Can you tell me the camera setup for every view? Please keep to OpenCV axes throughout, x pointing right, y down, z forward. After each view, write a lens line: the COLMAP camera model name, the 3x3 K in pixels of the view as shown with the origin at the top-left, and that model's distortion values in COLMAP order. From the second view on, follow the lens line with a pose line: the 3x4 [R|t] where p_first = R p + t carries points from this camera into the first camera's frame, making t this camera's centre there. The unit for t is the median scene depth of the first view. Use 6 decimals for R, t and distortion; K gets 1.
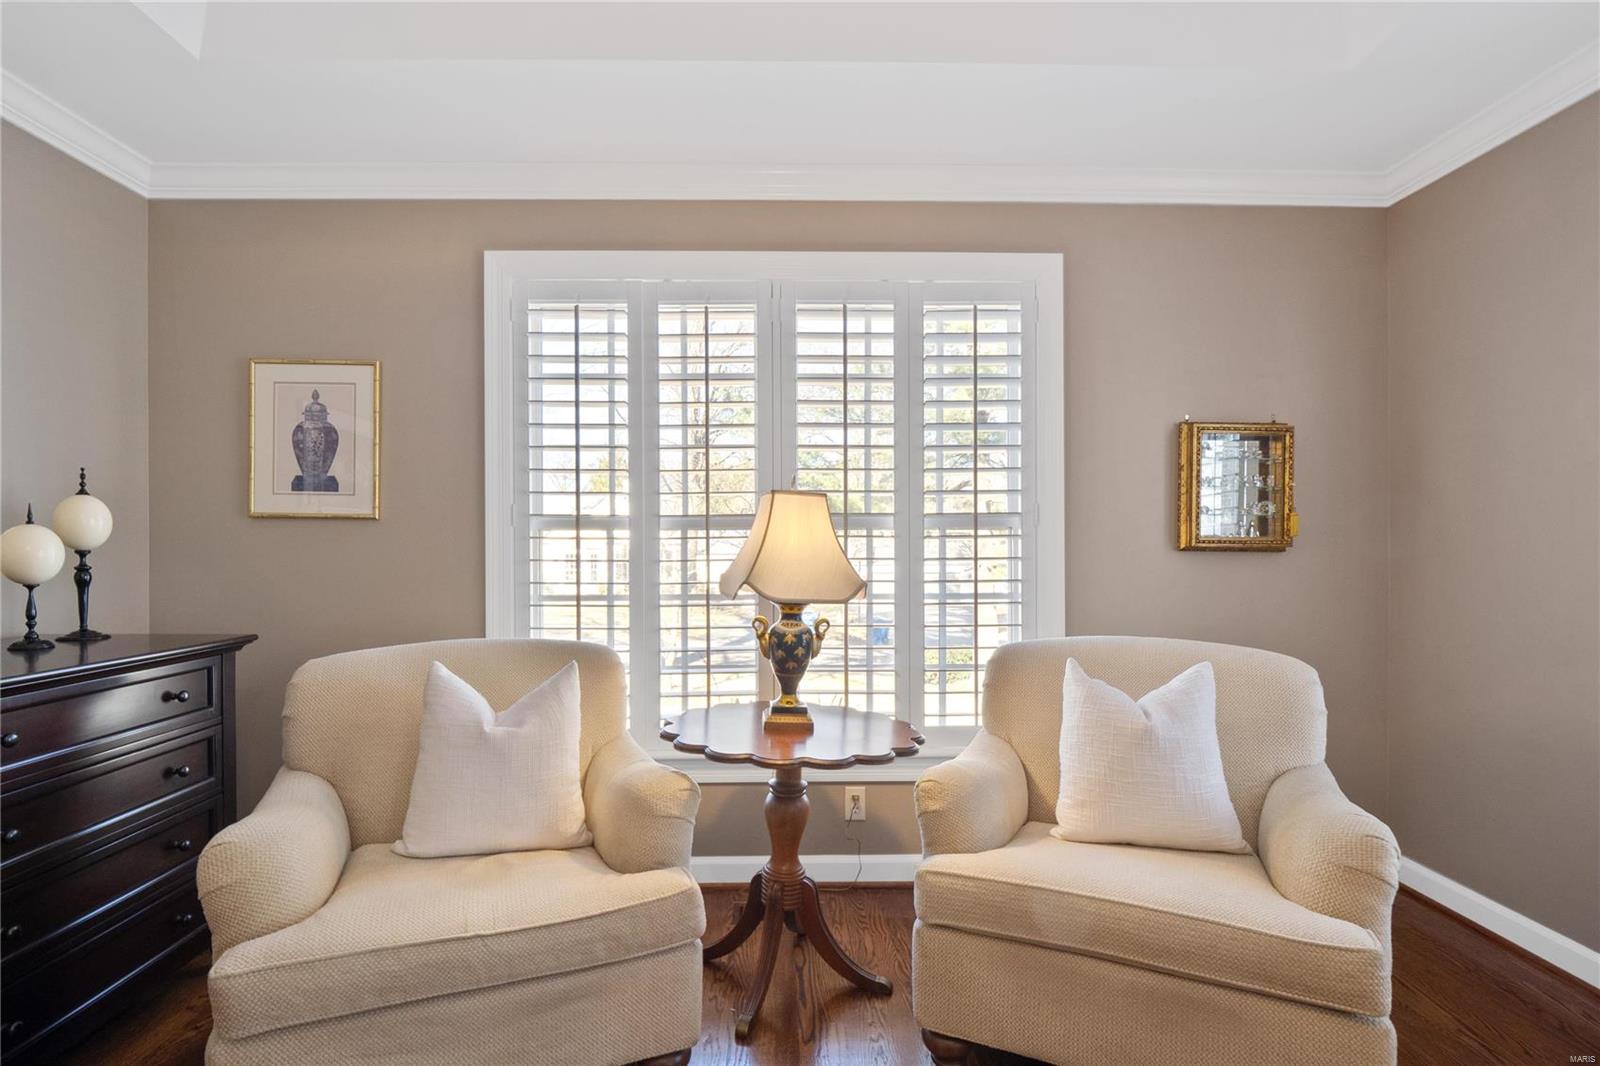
lens RADIAL K [[768.6, 0, 794.2], [0, 768.6, 541.7], [0, 0, 1]] dist [-0.013686, -0.000705]
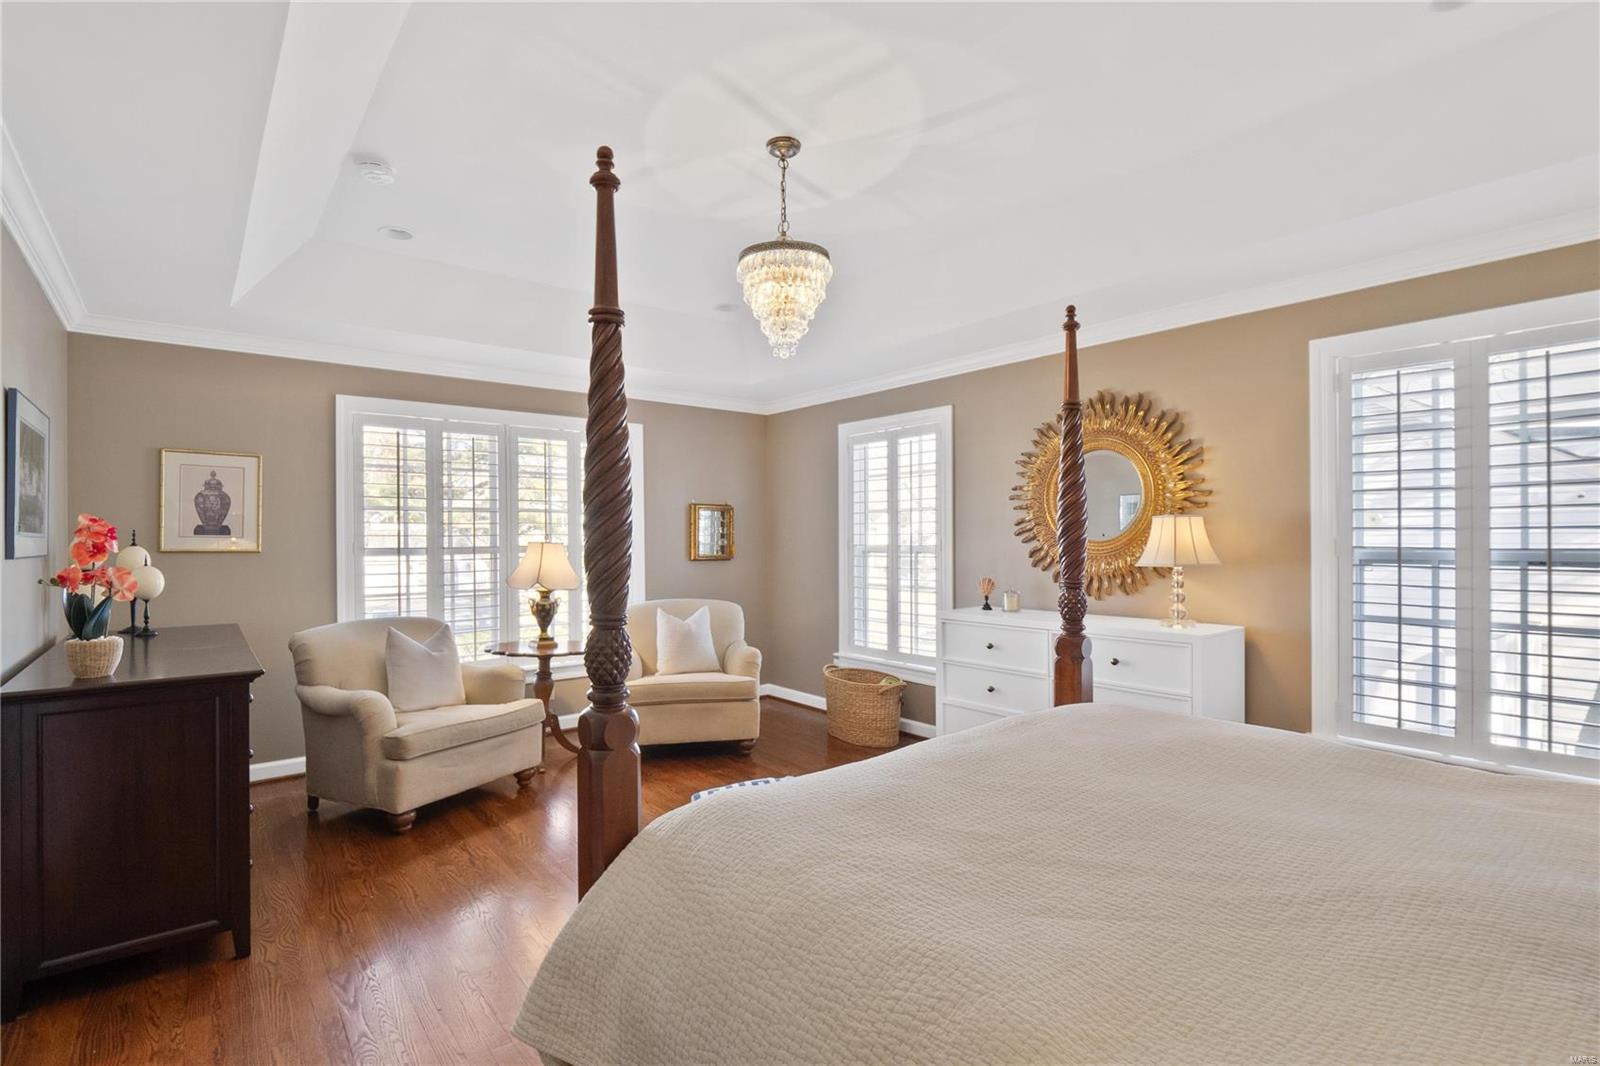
lens RADIAL K [[768.6, 0, 794.2], [0, 768.6, 541.7], [0, 0, 1]] dist [-0.013686, -0.000705]
pose [[0.788882, -0.006247, 0.614513, -0.651555], [-0.005141, 0.999846, 0.016764, -0.085553], [-0.614523, -0.016384, 0.788729, -0.978453]]
